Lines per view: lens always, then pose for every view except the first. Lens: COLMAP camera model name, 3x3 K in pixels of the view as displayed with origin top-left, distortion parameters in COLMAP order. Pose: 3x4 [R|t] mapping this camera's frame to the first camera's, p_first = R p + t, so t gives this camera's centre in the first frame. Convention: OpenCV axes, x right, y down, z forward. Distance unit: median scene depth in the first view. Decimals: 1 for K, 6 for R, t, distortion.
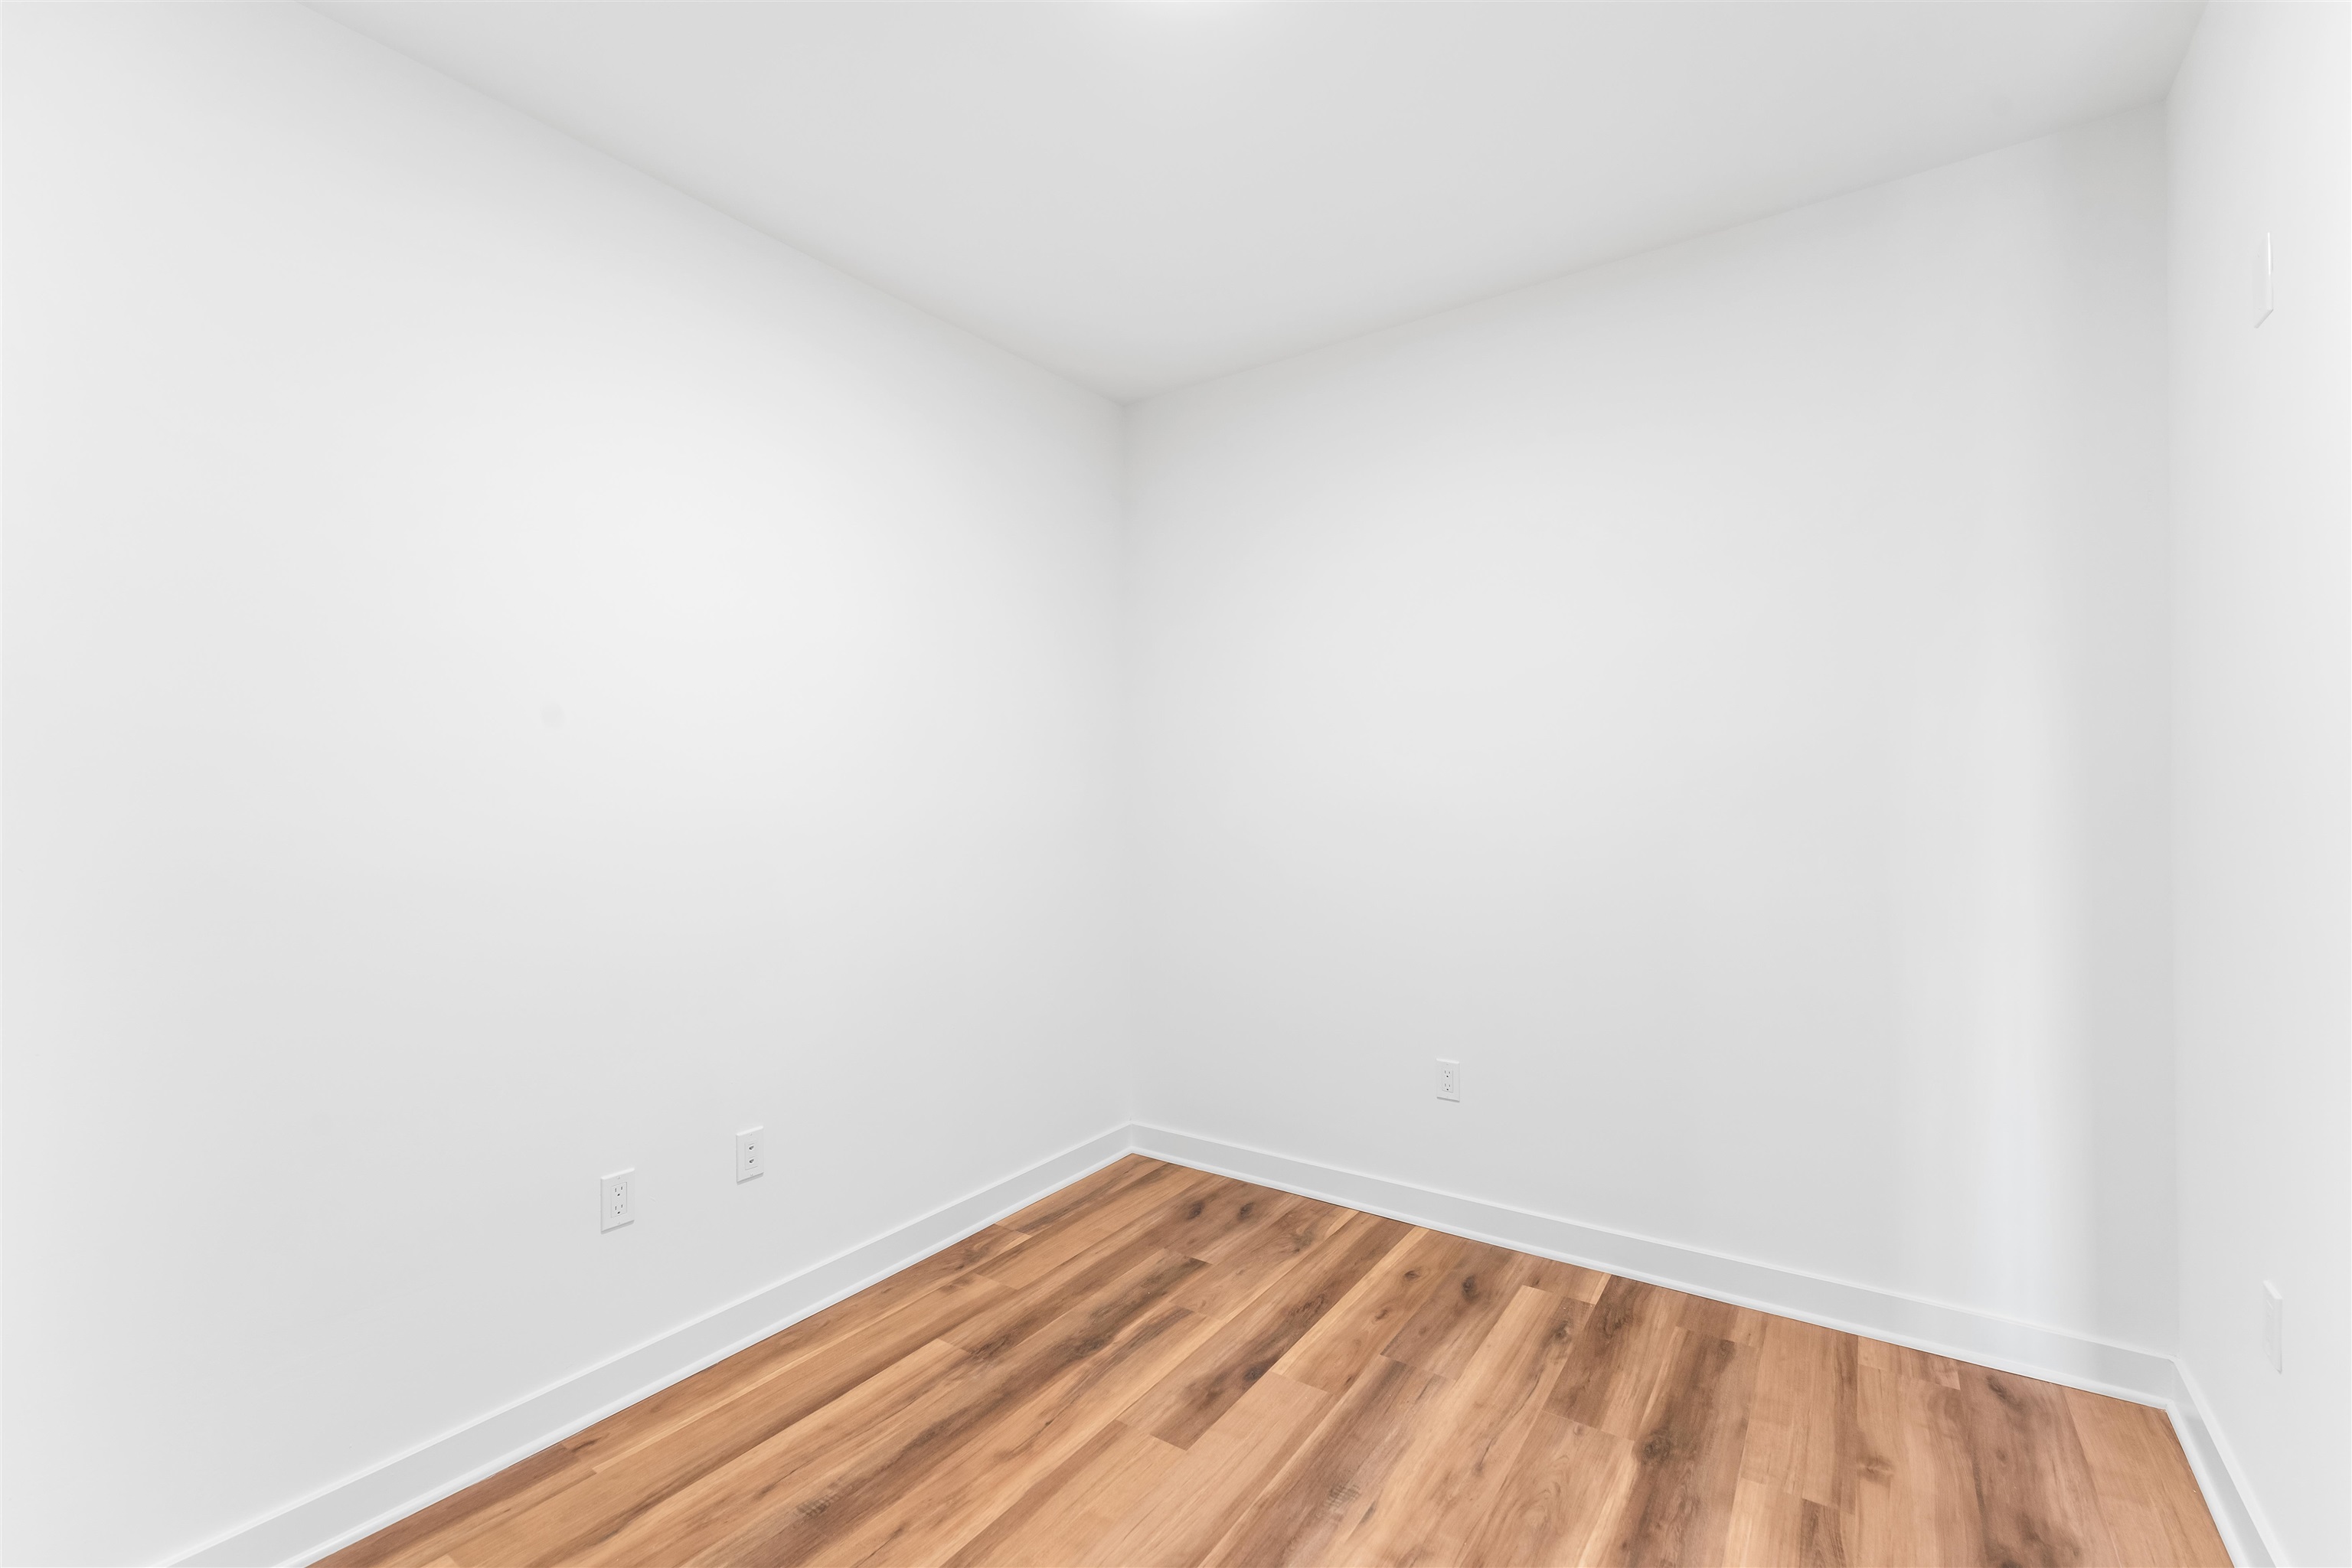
lens RADIAL K [[955.9, 0, 1183.5], [0, 955.9, 787.0], [0, 0, 1]] dist [-0.001657, -0.000046]
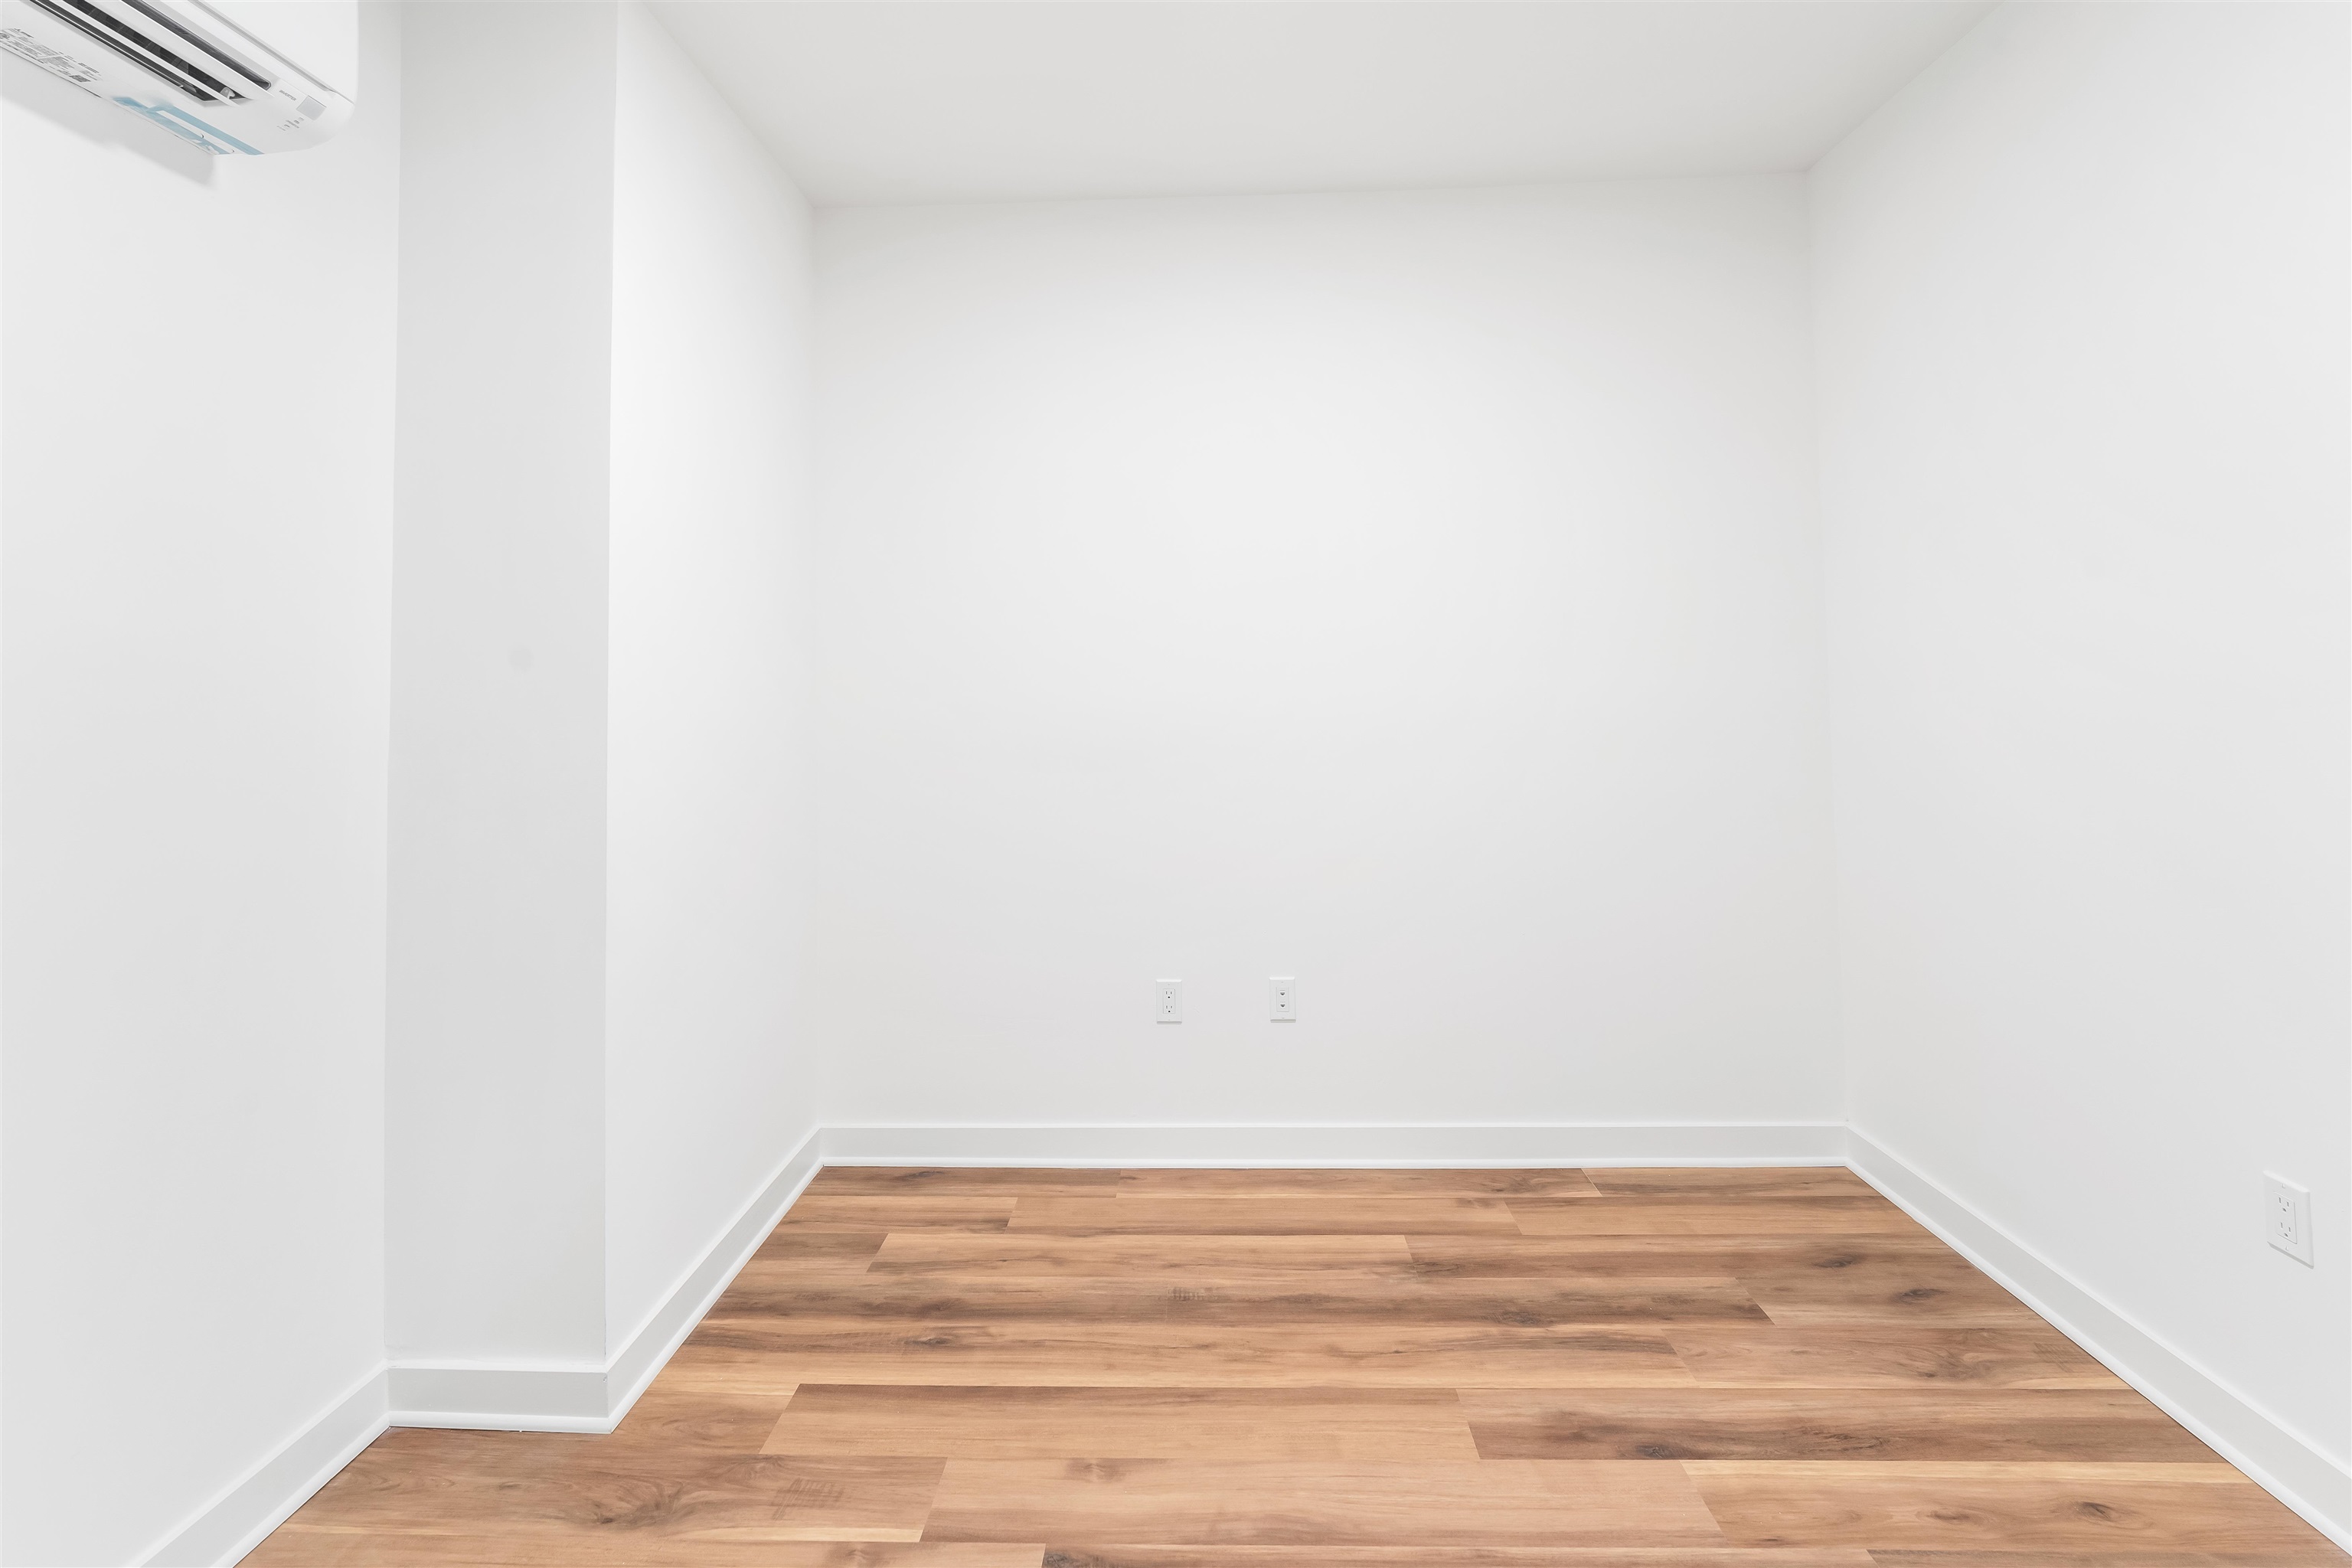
lens RADIAL K [[1064.7, 0, 1178.4], [0, 1064.7, 782.0], [0, 0, 1]] dist [-0.000738, 0.000325]
pose [[0.560073, 0.080143, -0.824558, 0.476497], [0.012442, 0.994384, 0.105100, 0.014152], [0.828350, -0.069122, 0.555931, 0.266770]]
